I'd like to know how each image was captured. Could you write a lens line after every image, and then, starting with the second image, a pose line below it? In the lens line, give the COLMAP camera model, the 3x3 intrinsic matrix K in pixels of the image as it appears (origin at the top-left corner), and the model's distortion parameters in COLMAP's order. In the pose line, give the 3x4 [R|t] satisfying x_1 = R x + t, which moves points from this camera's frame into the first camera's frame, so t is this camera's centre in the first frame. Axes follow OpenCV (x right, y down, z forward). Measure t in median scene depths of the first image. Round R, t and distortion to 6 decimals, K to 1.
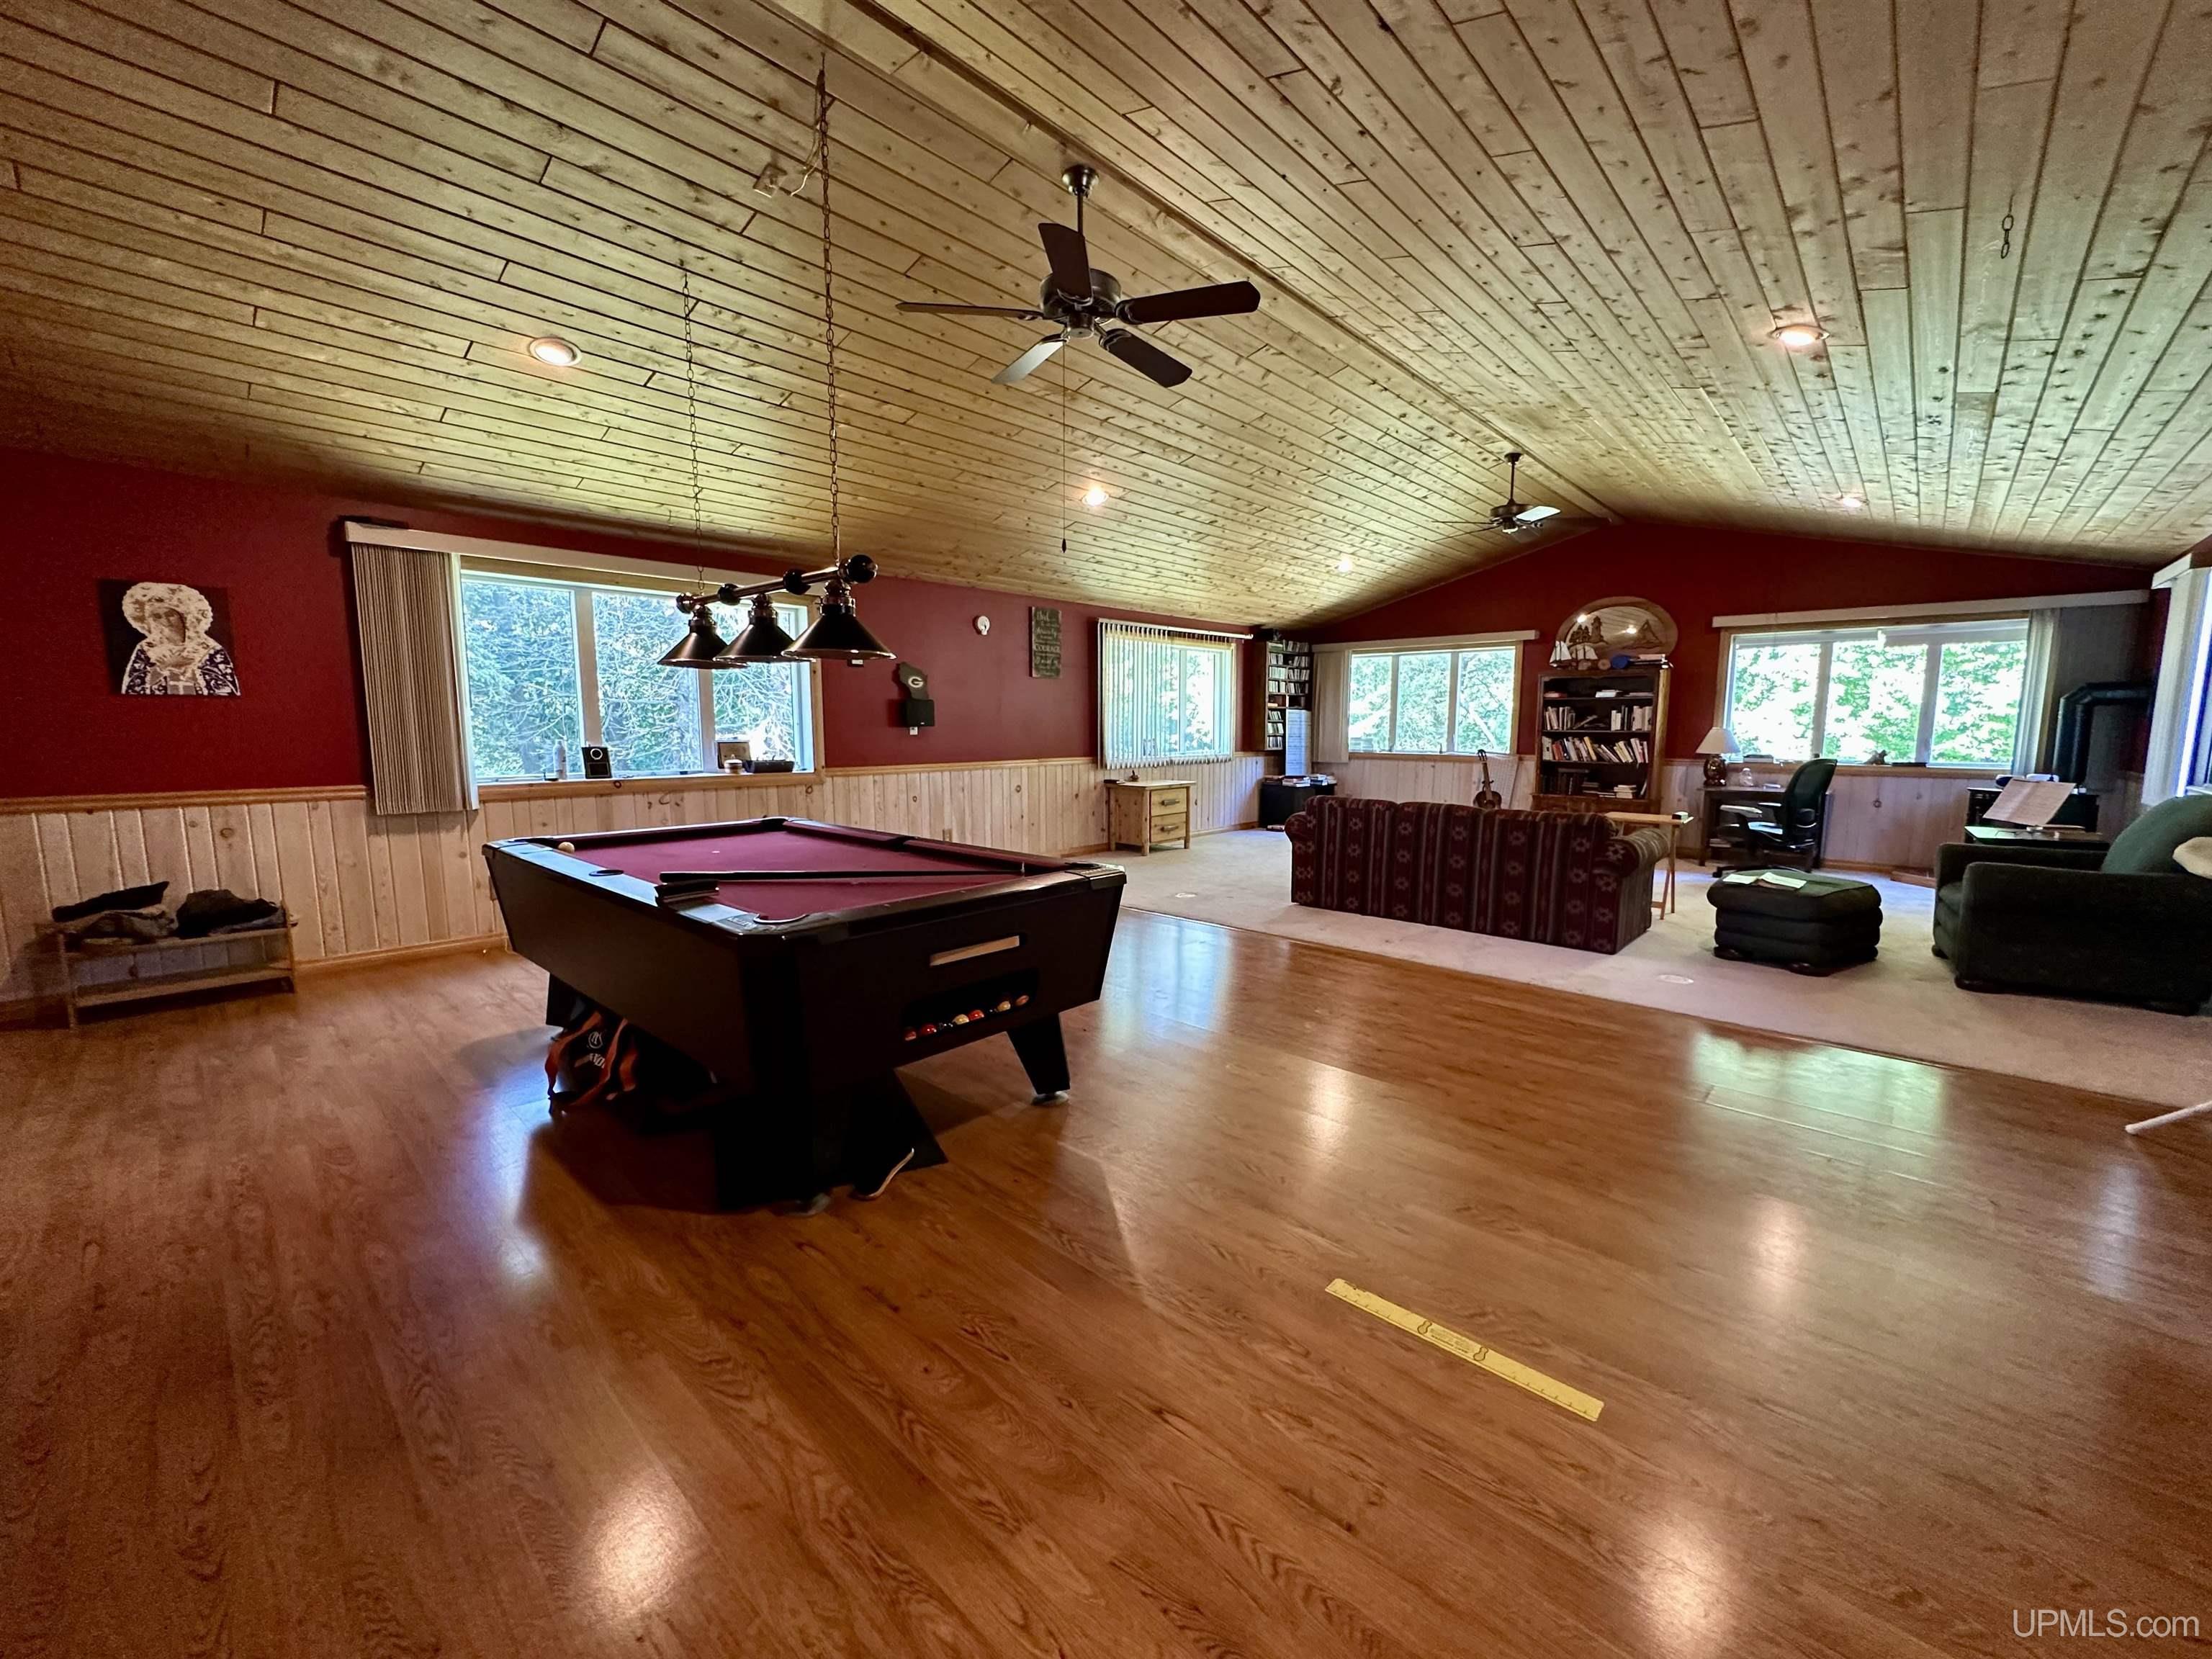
lens RADIAL K [[875.1, 0, 1102.5], [0, 875.1, 826.1], [0, 0, 1]] dist [-0.003903, 0.000142]
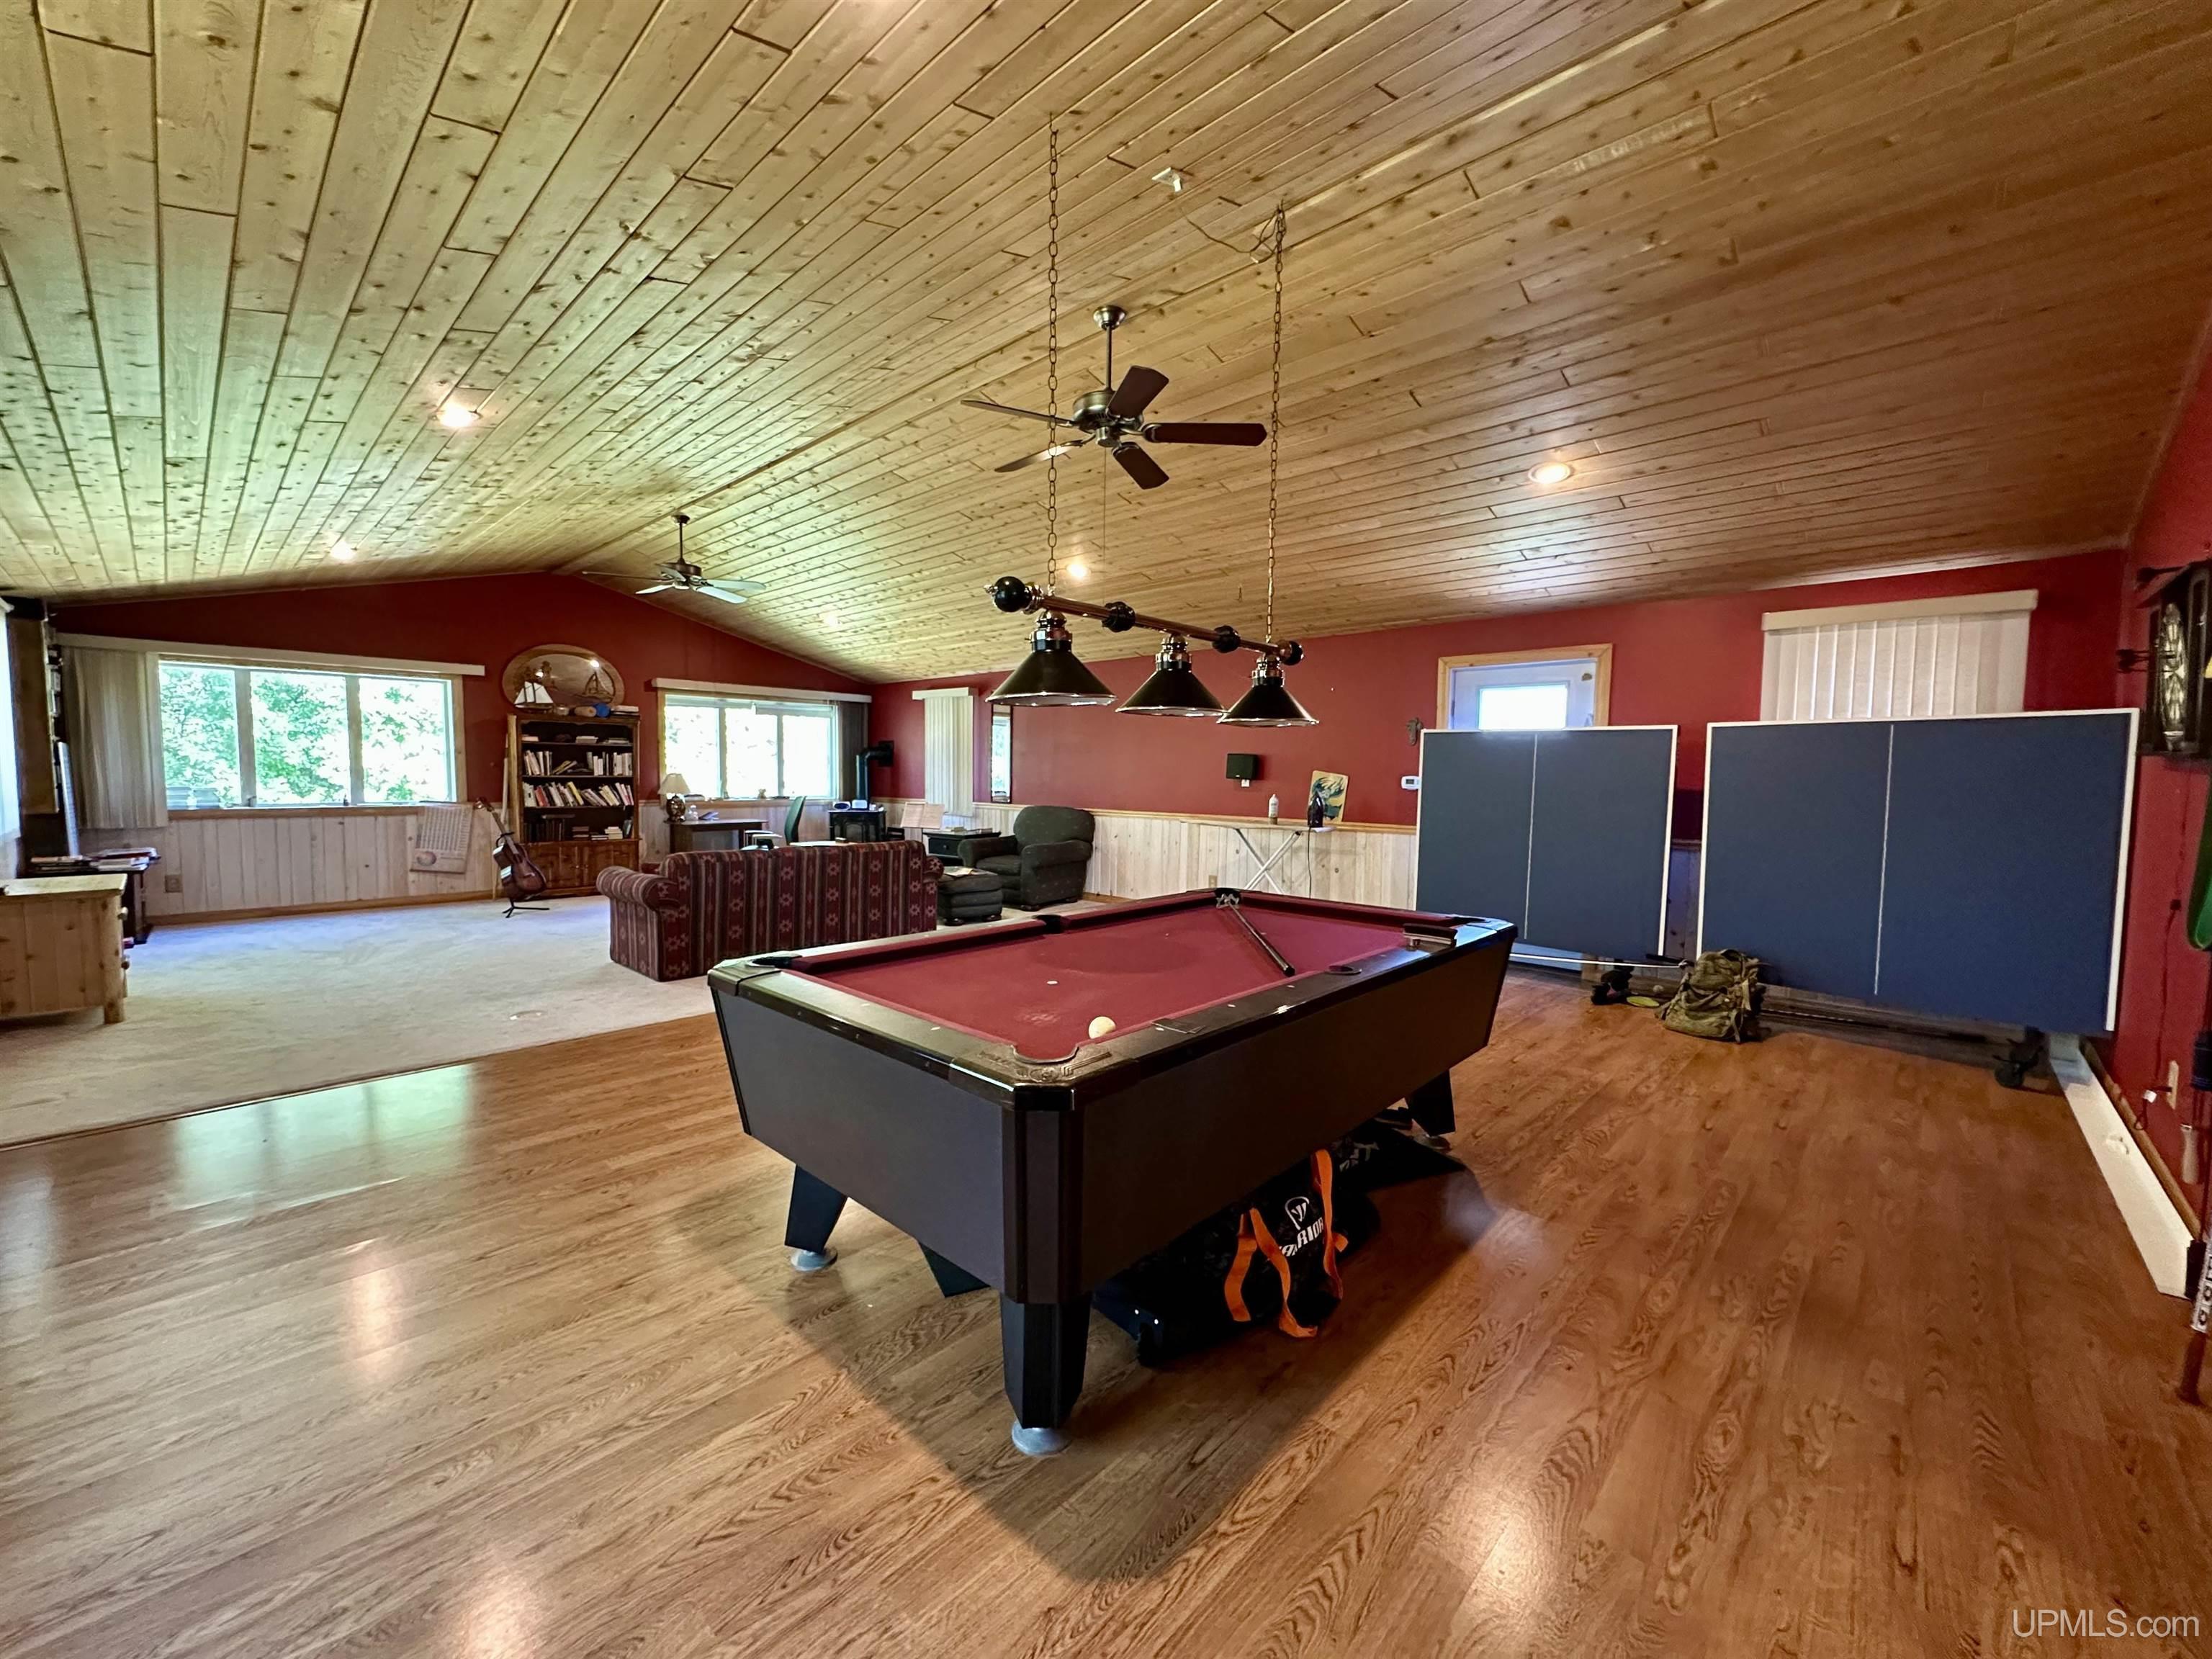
lens RADIAL K [[875.1, 0, 1099.5], [0, 875.1, 833.7], [0, 0, 1]] dist [-0.003903, 0.000142]
pose [[0.015697, -0.073838, 0.997147, -0.455327], [0.105882, 0.991785, 0.071774, -0.052481], [-0.994255, 0.104453, 0.023386, 0.391085]]
